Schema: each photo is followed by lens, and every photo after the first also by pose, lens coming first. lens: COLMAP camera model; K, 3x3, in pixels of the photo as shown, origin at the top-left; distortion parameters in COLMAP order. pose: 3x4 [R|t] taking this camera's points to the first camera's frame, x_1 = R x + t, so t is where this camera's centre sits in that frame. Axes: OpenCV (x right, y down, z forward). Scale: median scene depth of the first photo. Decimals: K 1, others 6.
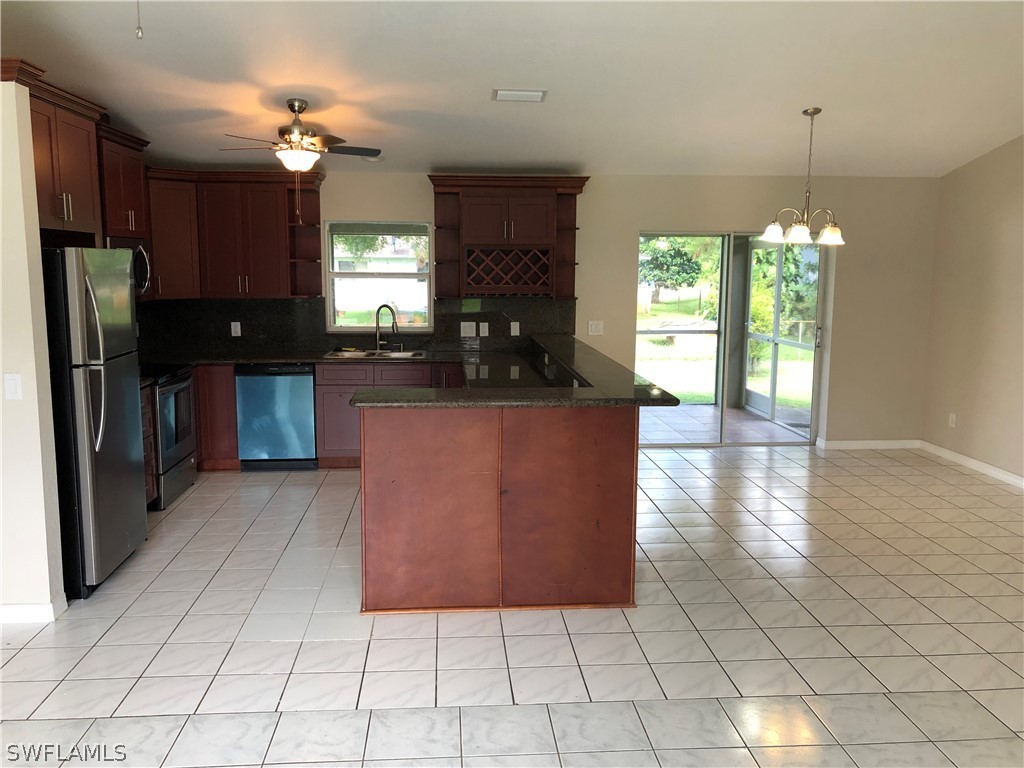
lens RADIAL K [[848.7, 0, 513.2], [0, 848.7, 384.2], [0, 0, 1]] dist [0.039554, 0.008615]
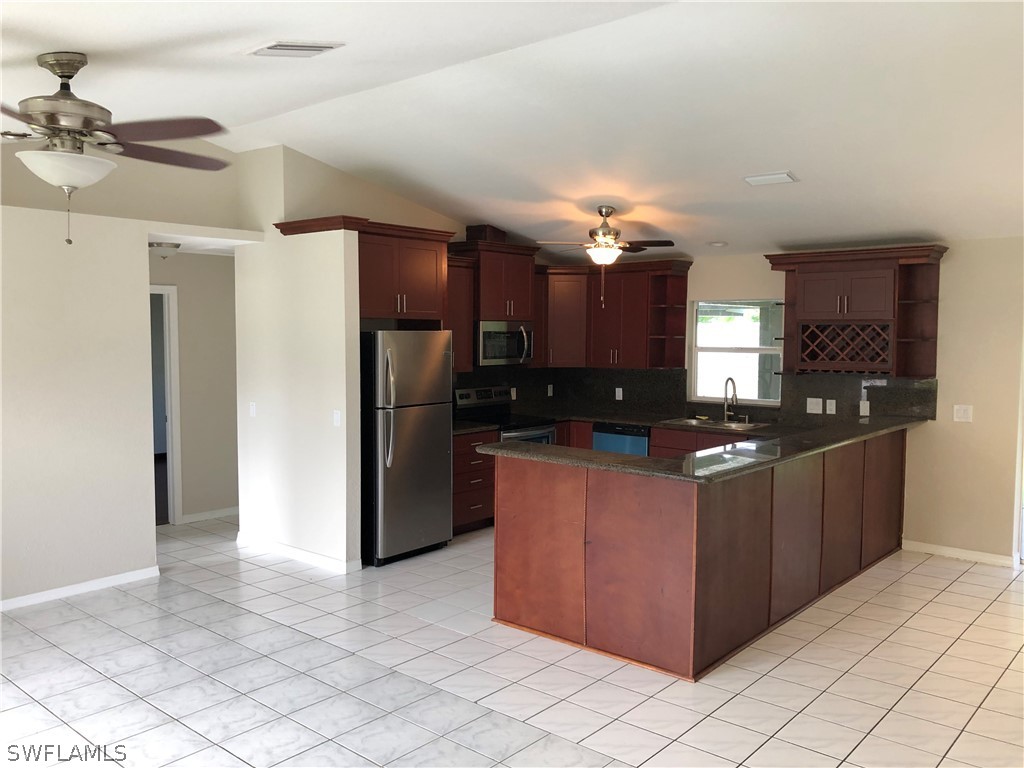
lens RADIAL K [[848.7, 0, 515.0], [0, 848.7, 385.8], [0, 0, 1]] dist [0.039554, 0.008615]
pose [[0.706601, 0.043192, -0.706292, 0.435141], [-0.100488, 0.994144, -0.039738, -0.015288], [0.700440, 0.099053, 0.706804, 0.066994]]
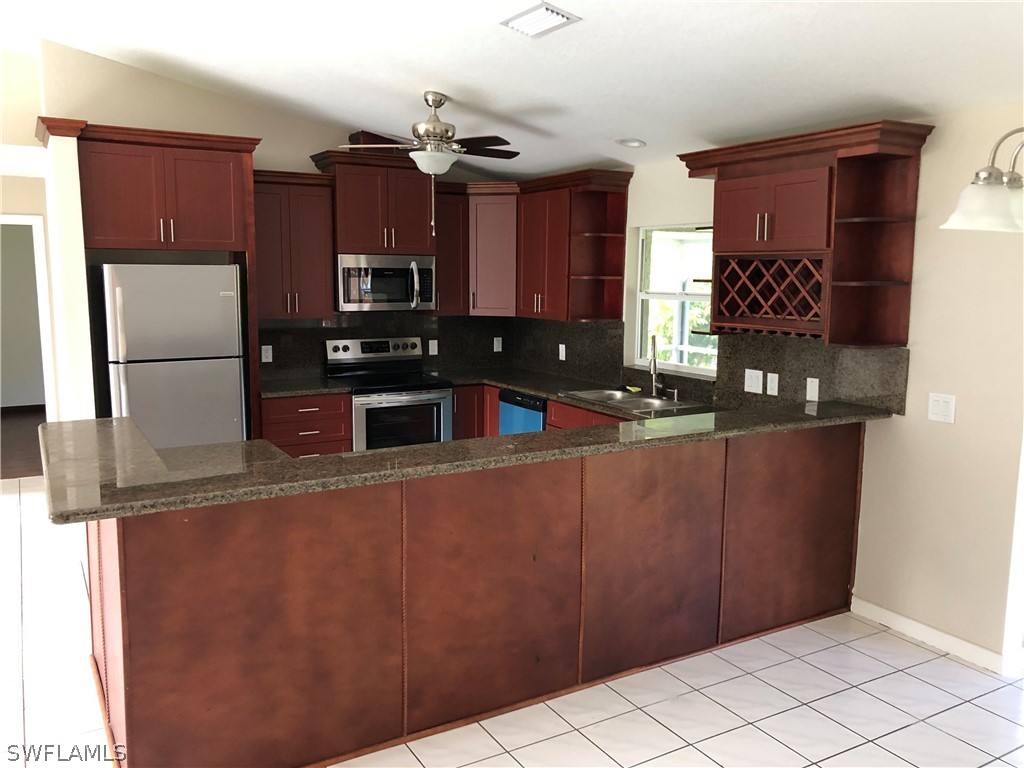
lens RADIAL K [[848.7, 0, 519.3], [0, 848.7, 387.0], [0, 0, 1]] dist [0.039554, 0.008615]
pose [[0.436217, 0.120990, -0.891671, 0.500651], [-0.133880, 0.988617, 0.068649, -0.089337], [0.889827, 0.089431, 0.447449, 0.596597]]
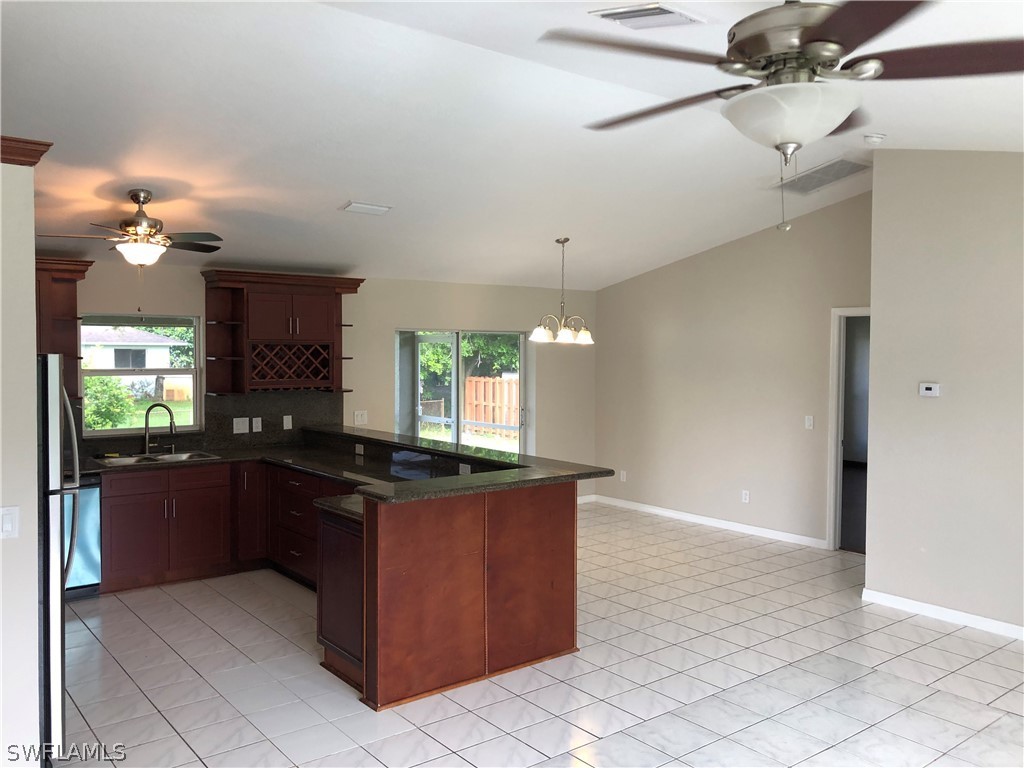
lens RADIAL K [[848.7, 0, 519.8], [0, 848.7, 374.9], [0, 0, 1]] dist [0.039554, 0.008615]
pose [[0.826655, -0.019479, 0.562372, -0.369400], [0.079717, 0.993375, -0.082771, -0.017662], [-0.557034, 0.113254, 0.822732, 0.015324]]
